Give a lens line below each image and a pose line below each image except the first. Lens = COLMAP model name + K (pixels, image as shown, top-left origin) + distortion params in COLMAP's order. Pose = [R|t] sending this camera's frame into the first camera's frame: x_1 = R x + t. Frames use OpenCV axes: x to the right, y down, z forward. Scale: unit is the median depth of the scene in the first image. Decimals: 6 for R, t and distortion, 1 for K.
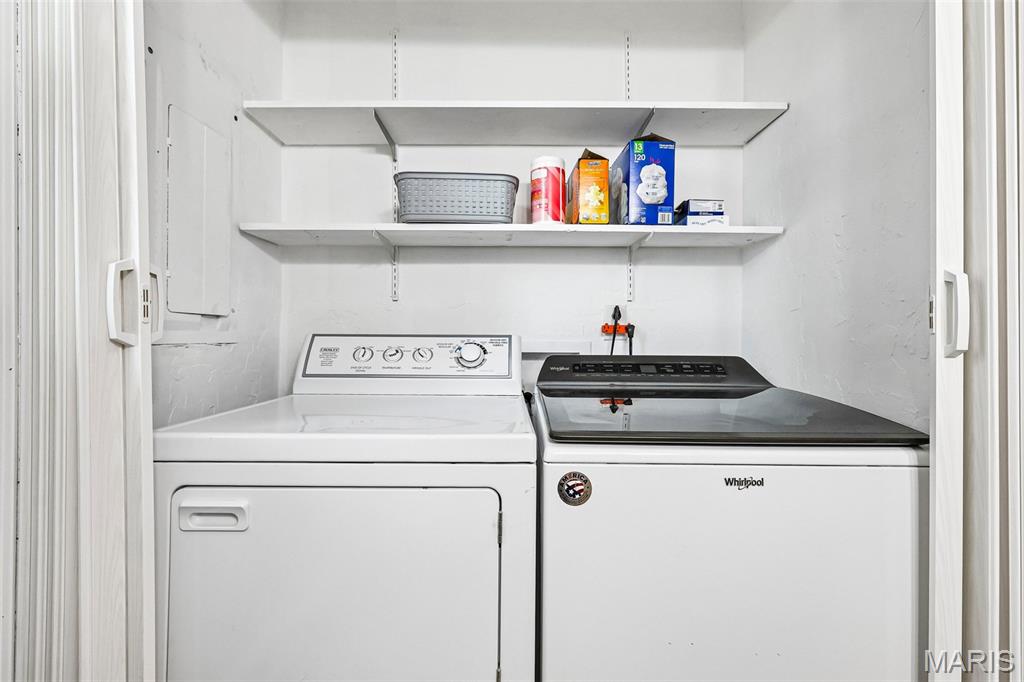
lens RADIAL K [[456.1, 0, 513.3], [0, 456.1, 334.2], [0, 0, 1]] dist [-0.000202, -0.002029]
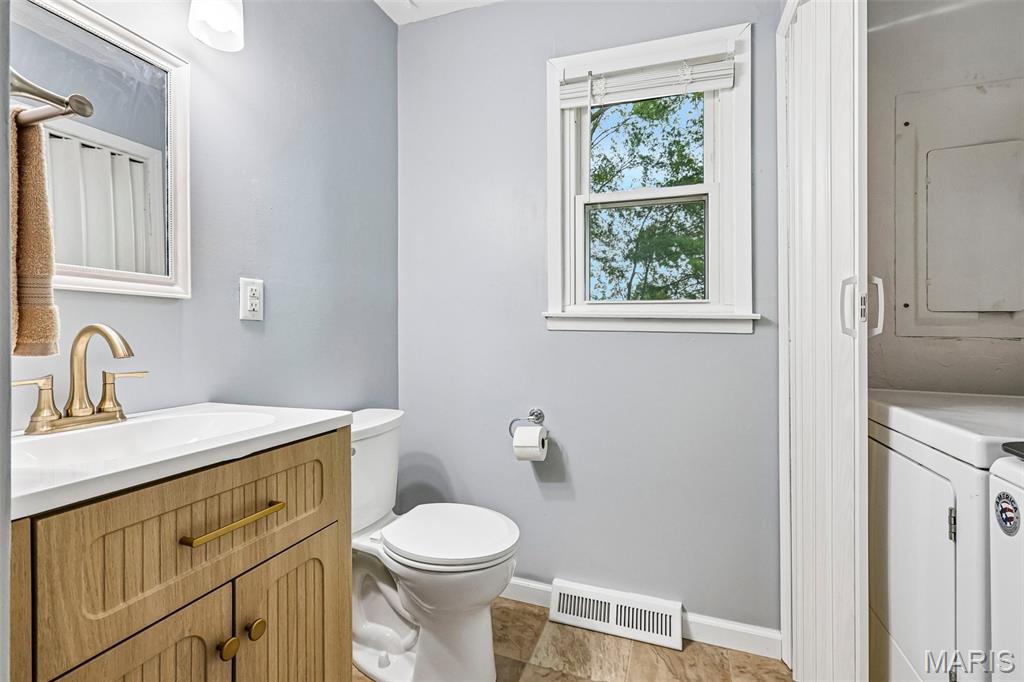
lens RADIAL K [[456.1, 0, 513.0], [0, 456.1, 335.6], [0, 0, 1]] dist [-0.000202, -0.002029]
pose [[-0.329136, 0.004250, -0.944273, 1.052337], [-0.004216, 0.999973, 0.005970, 0.018700], [0.944273, 0.005946, -0.329109, 0.385200]]
